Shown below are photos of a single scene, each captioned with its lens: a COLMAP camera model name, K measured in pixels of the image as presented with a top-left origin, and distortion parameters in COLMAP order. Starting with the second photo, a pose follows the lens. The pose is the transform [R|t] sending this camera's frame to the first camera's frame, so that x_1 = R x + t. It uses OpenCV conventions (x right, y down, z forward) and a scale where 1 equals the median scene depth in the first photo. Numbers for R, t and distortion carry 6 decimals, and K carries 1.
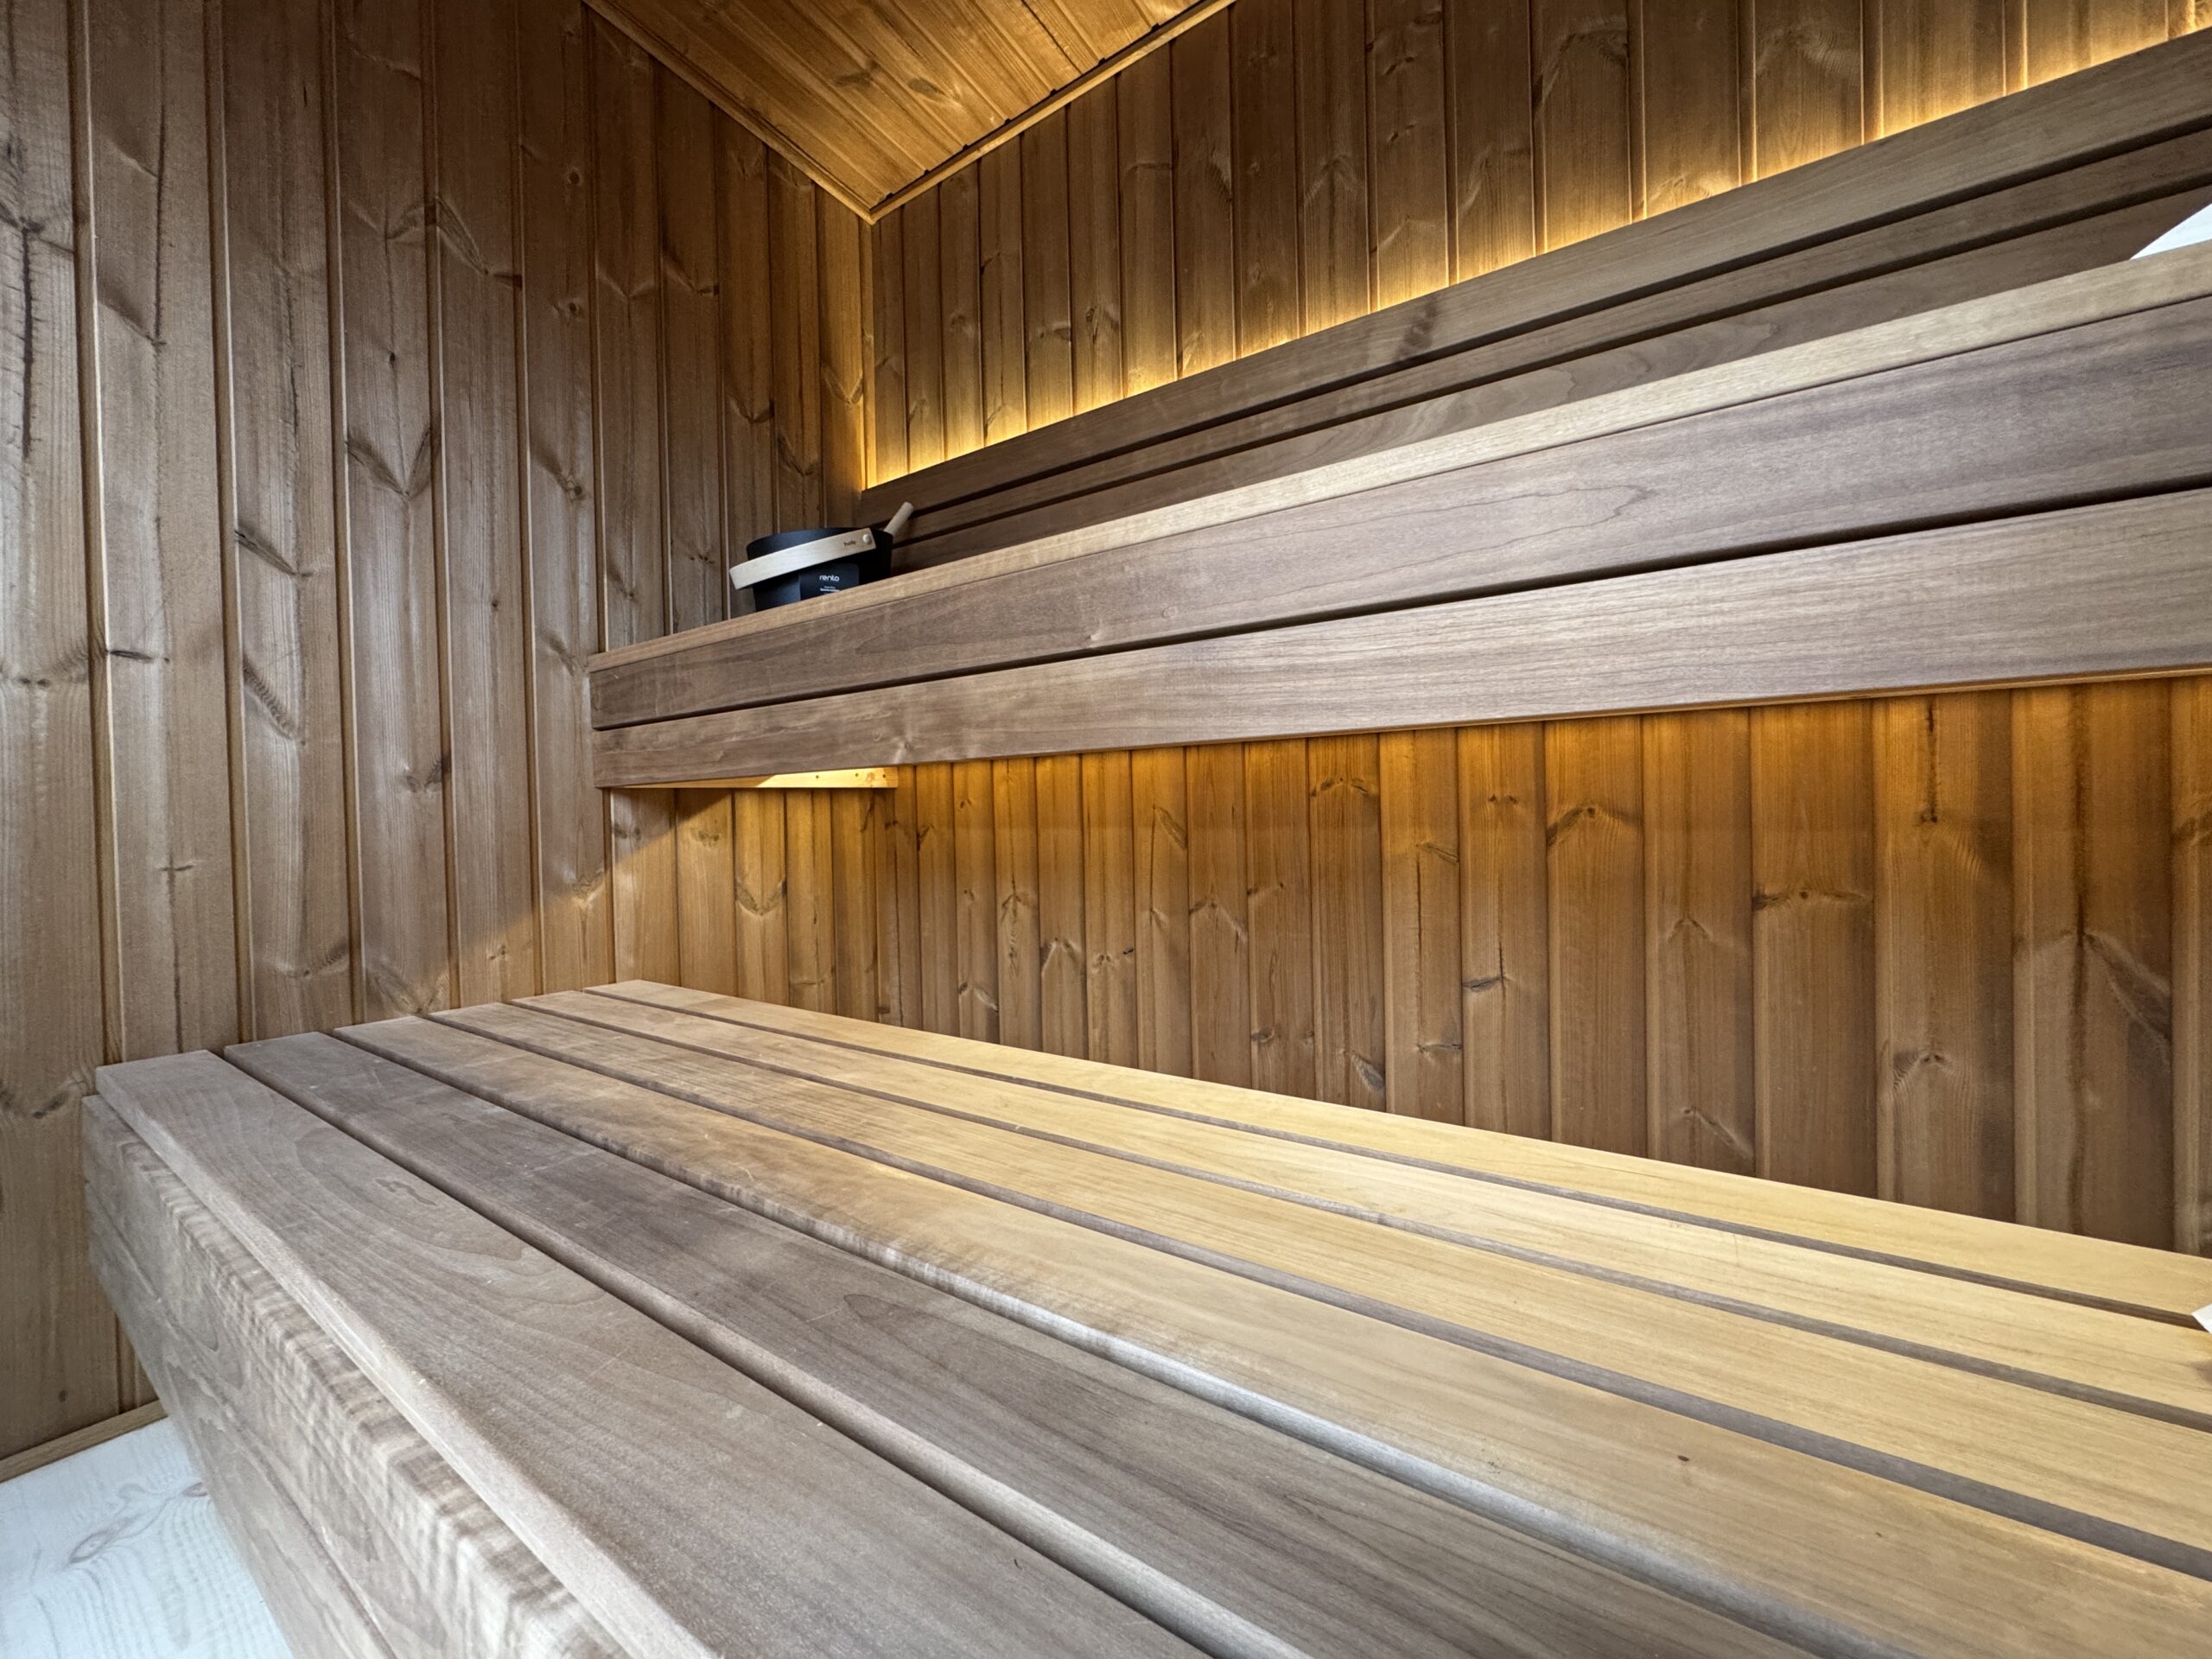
lens RADIAL K [[881.3, 0, 1106.1], [0, 881.3, 828.4], [0, 0, 1]] dist [-0.002380, 0.000312]
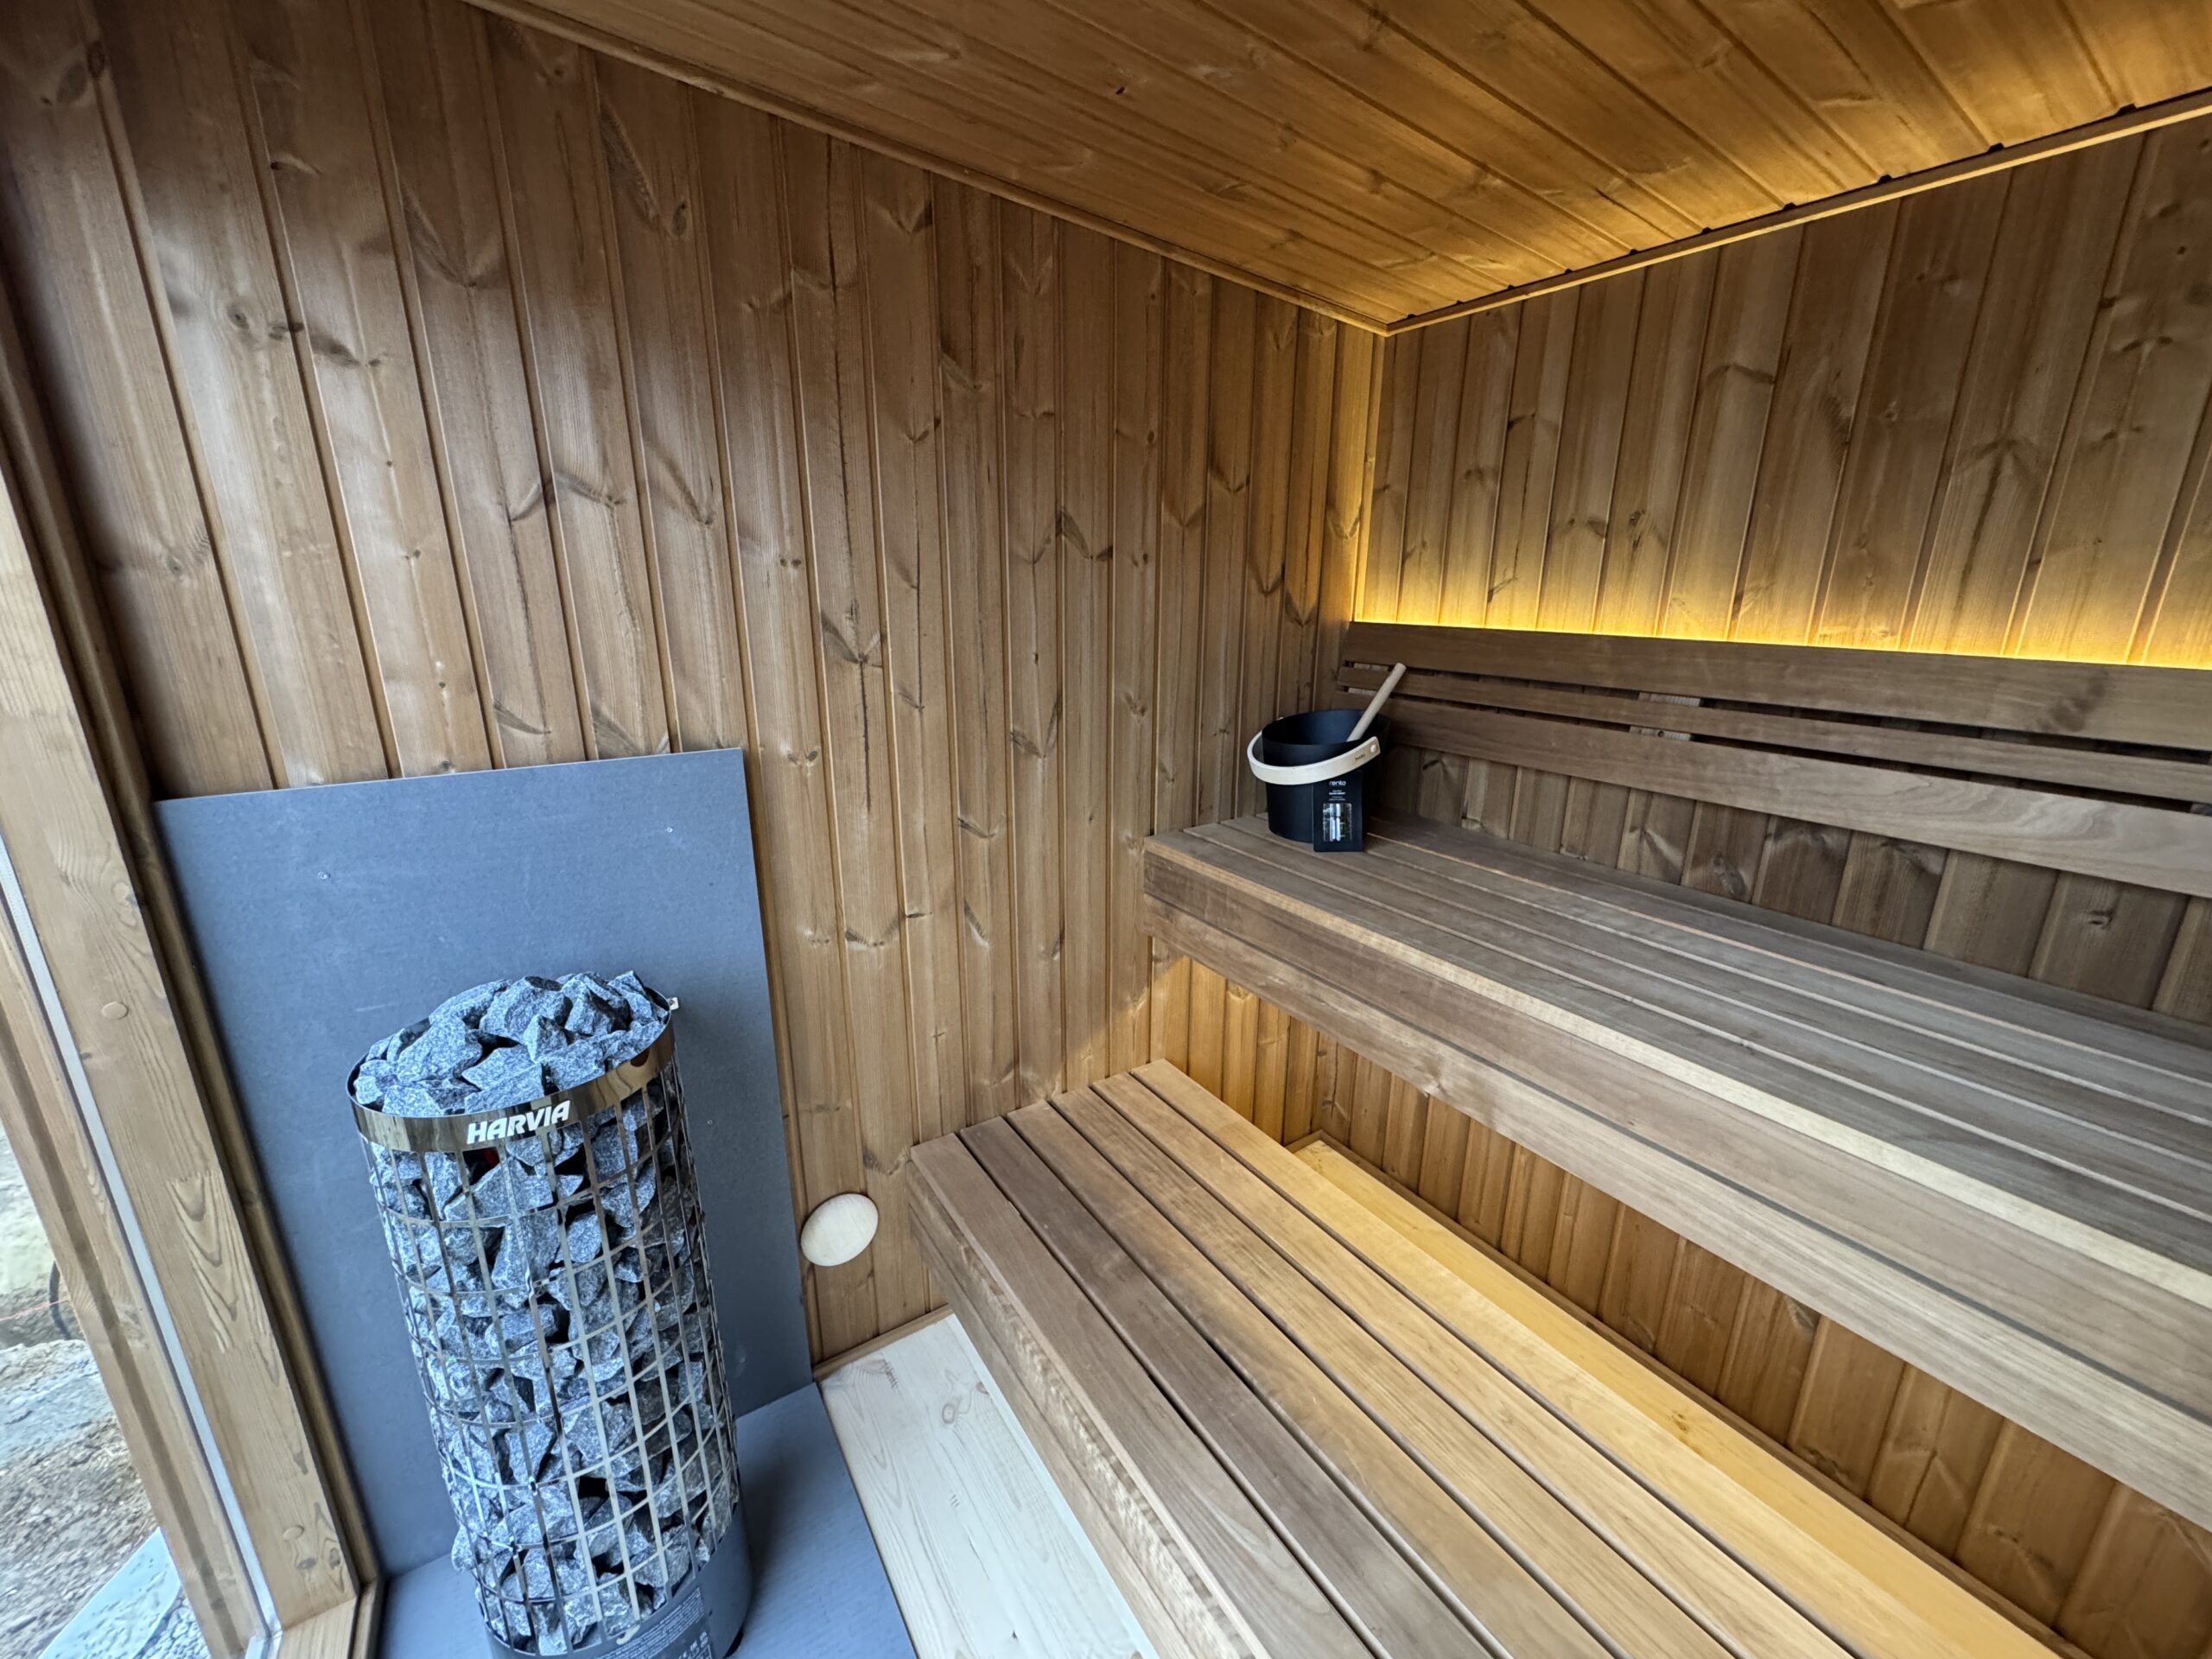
lens RADIAL K [[881.3, 0, 1103.9], [0, 881.3, 829.3], [0, 0, 1]] dist [-0.002380, 0.000312]
pose [[0.927770, 0.125148, -0.351542, -0.246000], [-0.028261, 0.962943, 0.268219, -0.700261], [0.372082, -0.238910, 0.896927, -0.217813]]
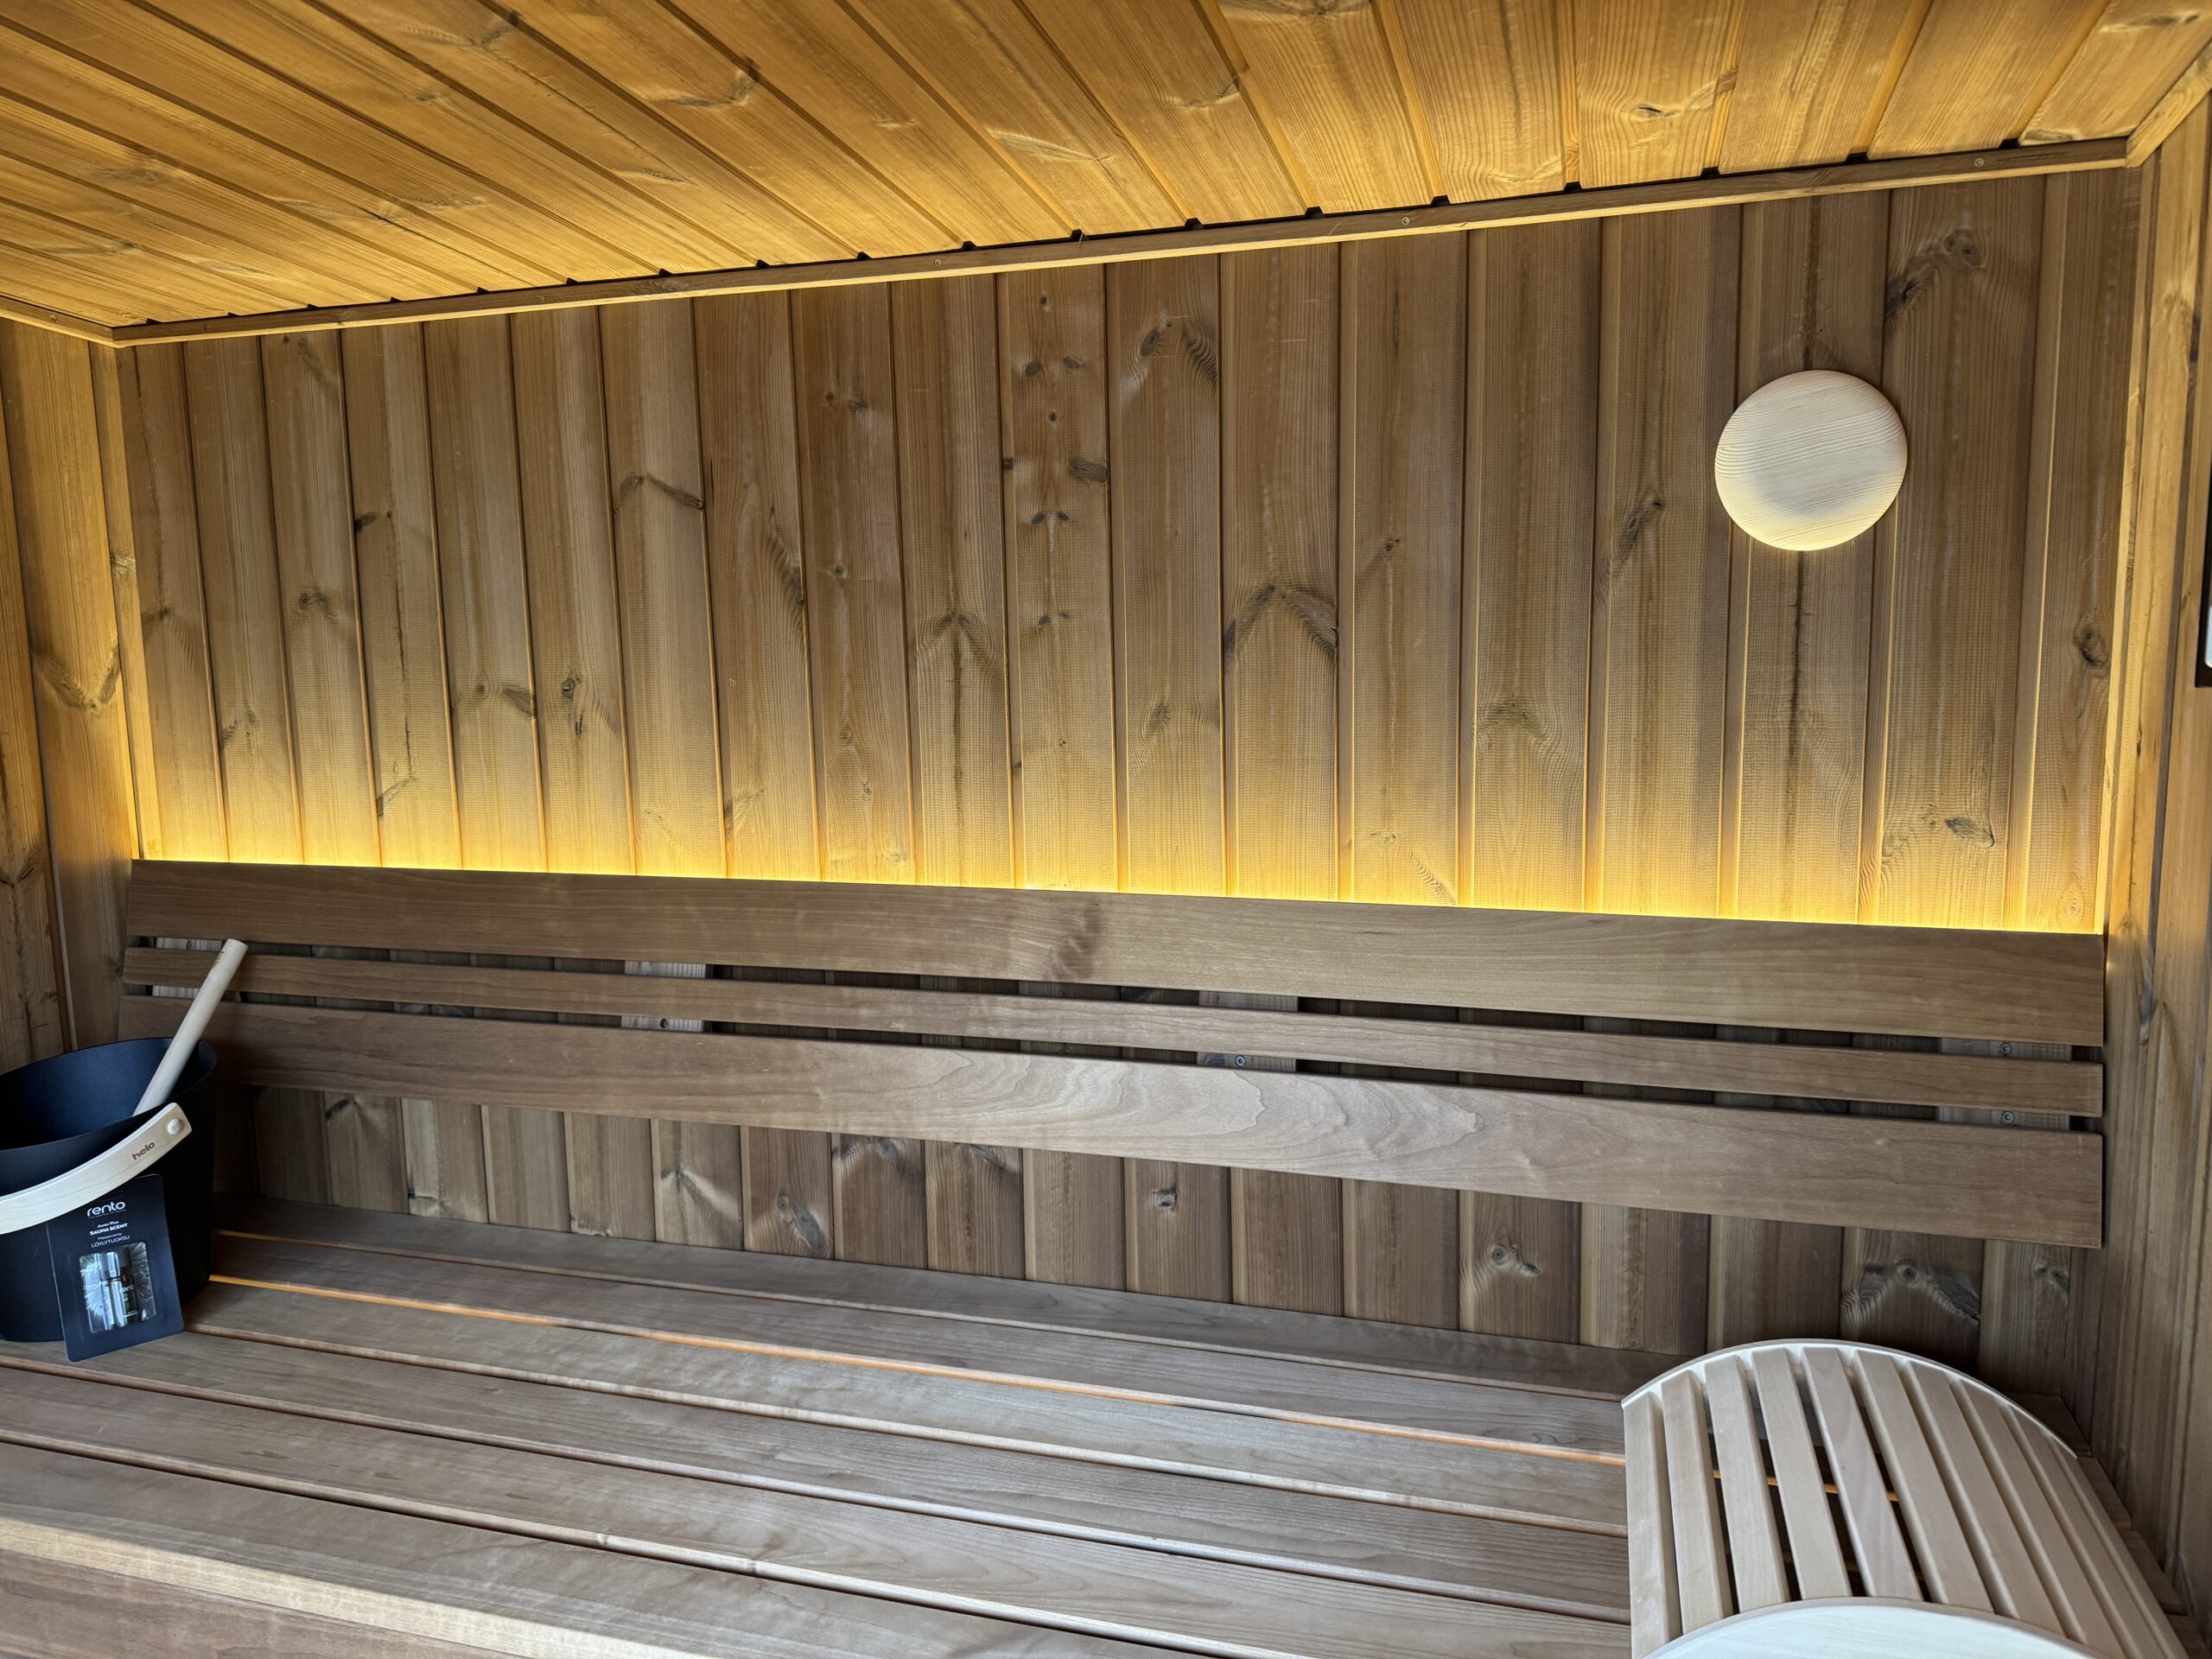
lens RADIAL K [[1561.2, 0, 1126.4], [0, 1561.2, 824.3], [0, 0, 1]] dist [0.043750, -0.054213]
pose [[0.947774, -0.037602, 0.316719, -0.000884], [0.003478, 0.994185, 0.107626, -0.850535], [-0.318924, -0.100903, 0.942394, -0.198079]]
